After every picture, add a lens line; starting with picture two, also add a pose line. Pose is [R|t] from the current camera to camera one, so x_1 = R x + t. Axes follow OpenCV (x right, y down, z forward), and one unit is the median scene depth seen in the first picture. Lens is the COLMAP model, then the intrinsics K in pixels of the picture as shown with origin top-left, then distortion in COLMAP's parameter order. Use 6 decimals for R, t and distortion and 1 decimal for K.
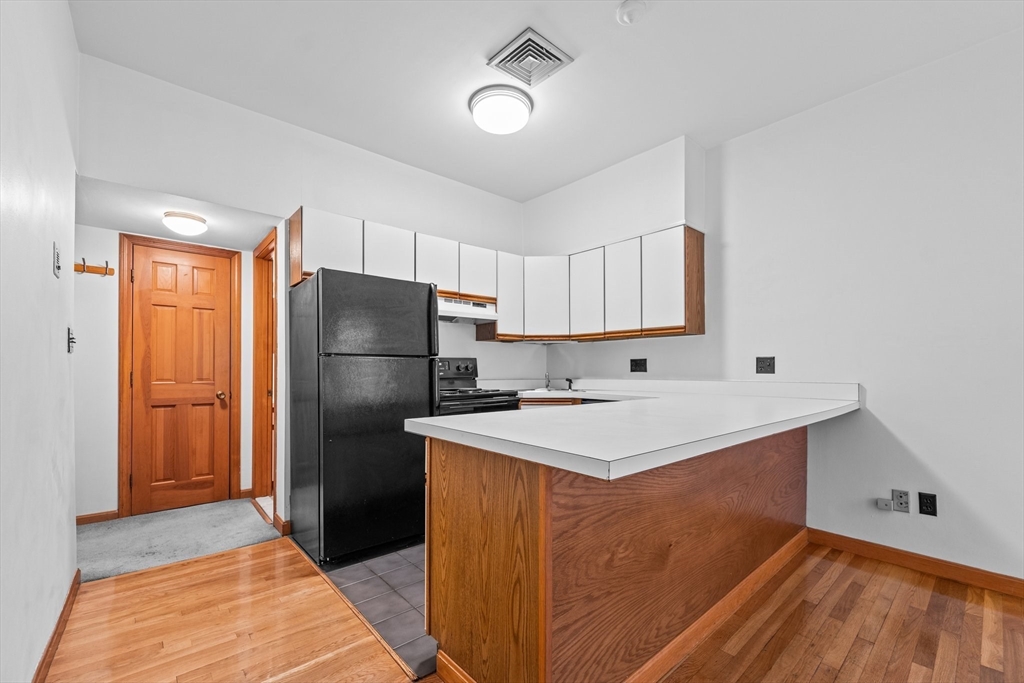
lens RADIAL K [[421.8, 0, 519.8], [0, 421.8, 370.1], [0, 0, 1]] dist [0.003731, -0.001667]
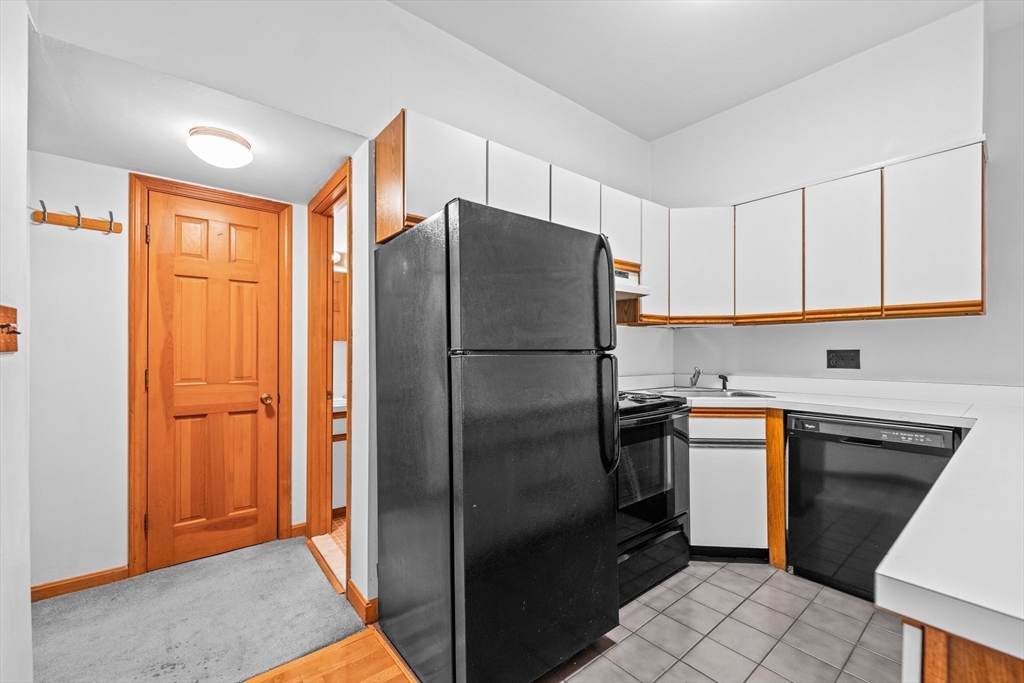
lens RADIAL K [[421.8, 0, 521.2], [0, 421.8, 352.0], [0, 0, 1]] dist [0.003731, -0.001667]
pose [[0.999164, 0.000989, -0.040865, -0.261451], [-0.000842, 0.999993, 0.003611, -0.028539], [0.040869, -0.003574, 0.999158, 0.316921]]
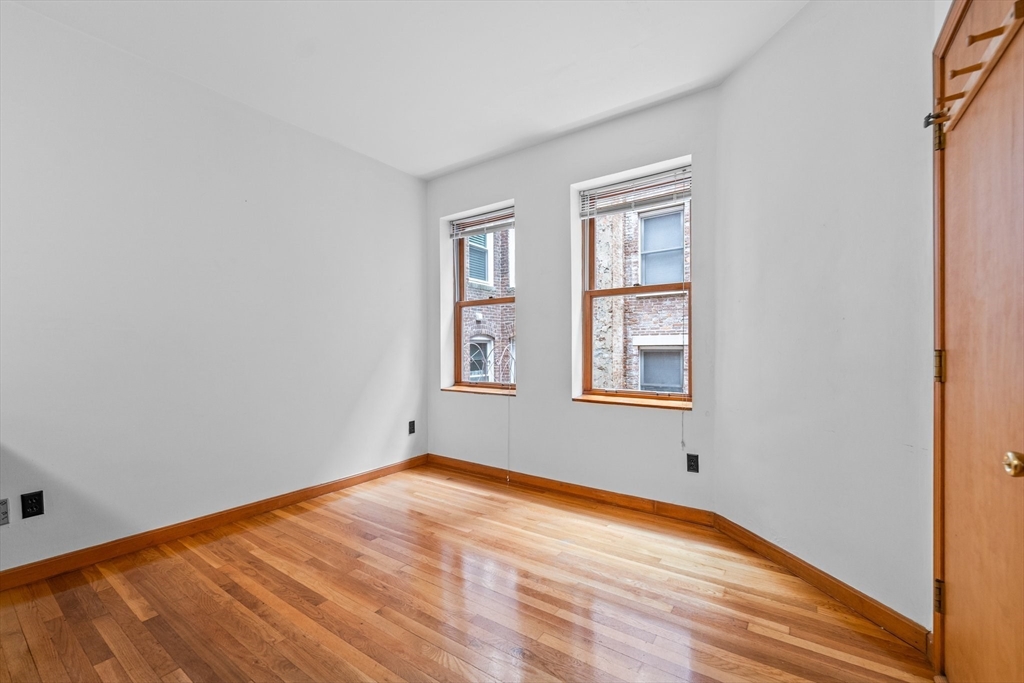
lens RADIAL K [[421.8, 0, 508.6], [0, 421.8, 351.2], [0, 0, 1]] dist [0.003731, -0.001667]
pose [[-0.224480, -0.001949, 0.974477, -0.096990], [0.011407, 0.999924, 0.004628, -0.000039], [-0.974412, 0.012155, -0.224441, 0.157046]]
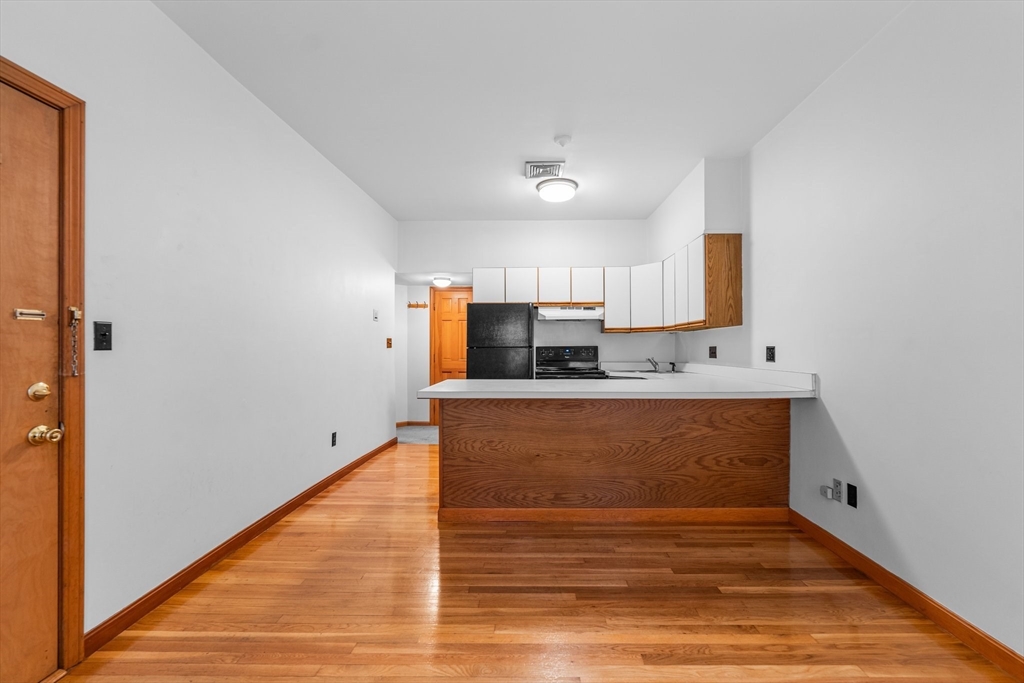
lens RADIAL K [[421.8, 0, 536.1], [0, 421.8, 345.7], [0, 0, 1]] dist [0.003731, -0.001667]
pose [[0.748850, -0.003819, -0.662729, 0.783967], [0.000330, 0.999985, -0.005390, -0.025972], [0.662740, 0.003818, 0.748840, -0.189070]]
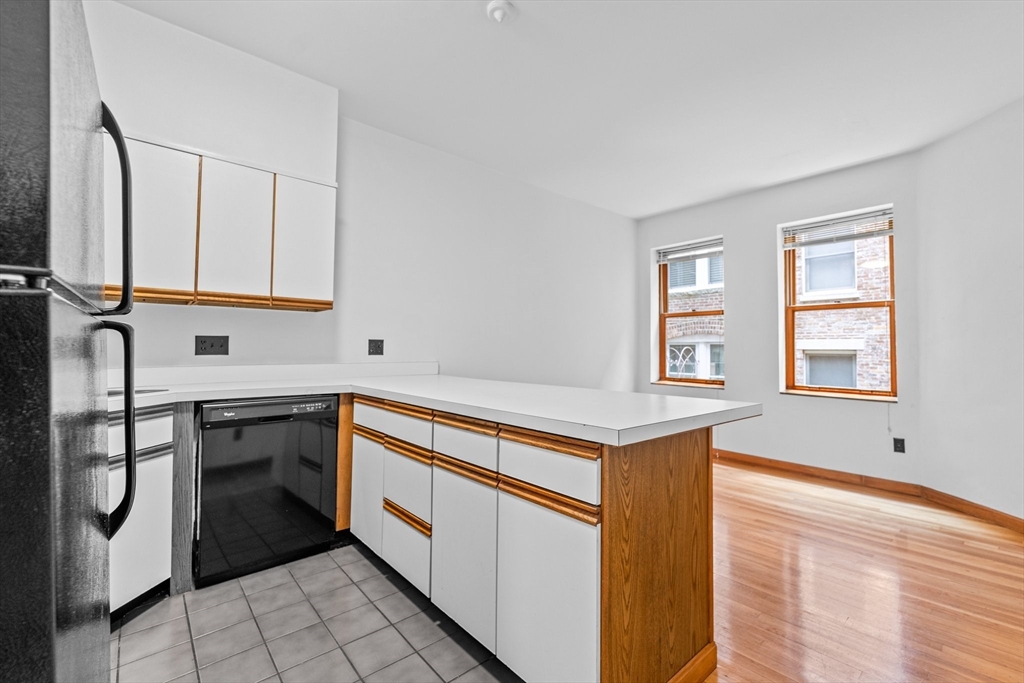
lens RADIAL K [[421.8, 0, 527.1], [0, 421.8, 334.3], [0, 0, 1]] dist [0.003731, -0.001667]
pose [[0.013992, 0.038248, 0.999170, -0.461761], [-0.002354, 0.999267, -0.038219, -0.004604], [-0.999899, -0.001817, 0.014071, 0.552975]]
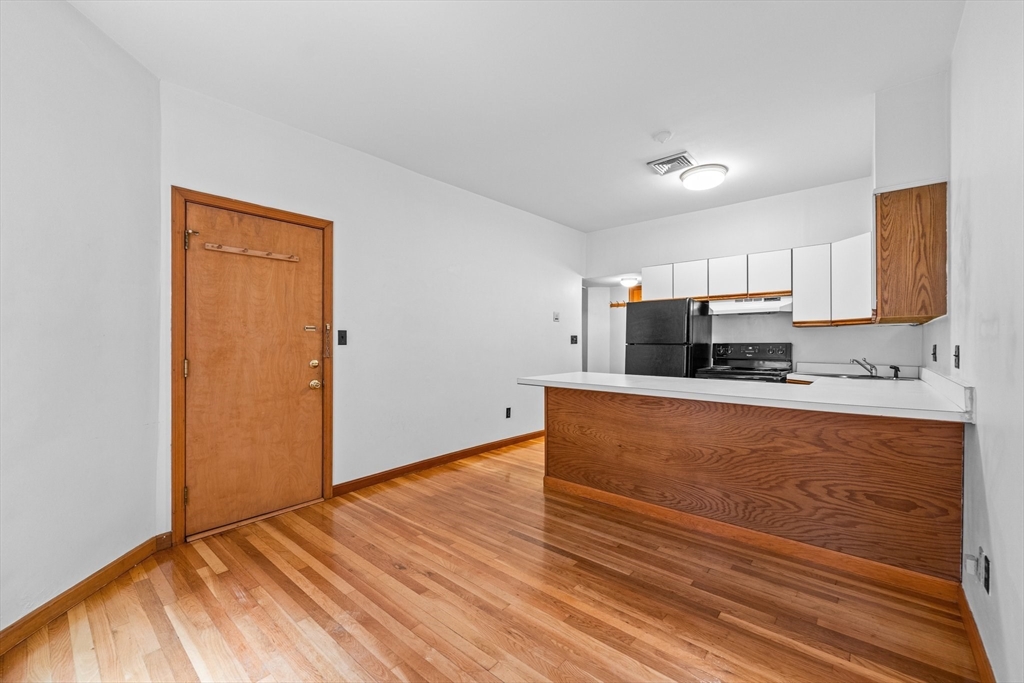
lens RADIAL K [[421.8, 0, 519.9], [0, 421.8, 341.8], [0, 0, 1]] dist [0.003731, -0.001667]
pose [[0.139213, -0.001033, -0.990262, 1.113088], [-0.004816, 0.999987, -0.001721, -0.030677], [0.990251, 0.005009, 0.139206, 0.134473]]
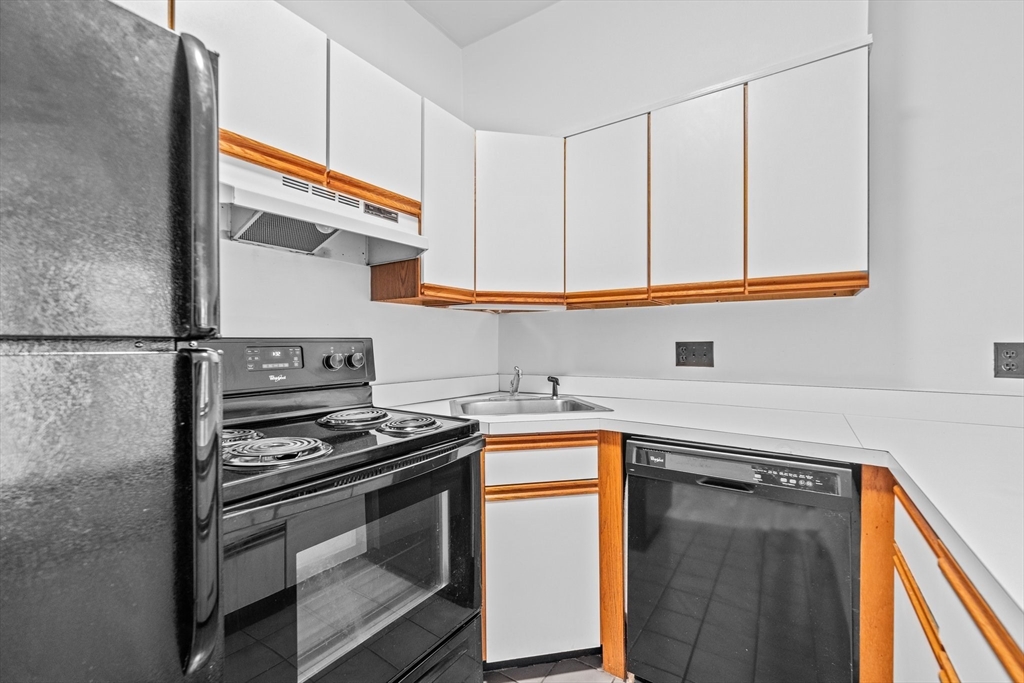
lens RADIAL K [[421.8, 0, 521.9], [0, 421.8, 343.9], [0, 0, 1]] dist [0.003731, -0.001667]
pose [[0.968534, 0.003002, 0.248862, -0.071543], [-0.003361, 0.999994, 0.001016, -0.026984], [-0.248857, -0.001820, 0.968539, 0.622170]]
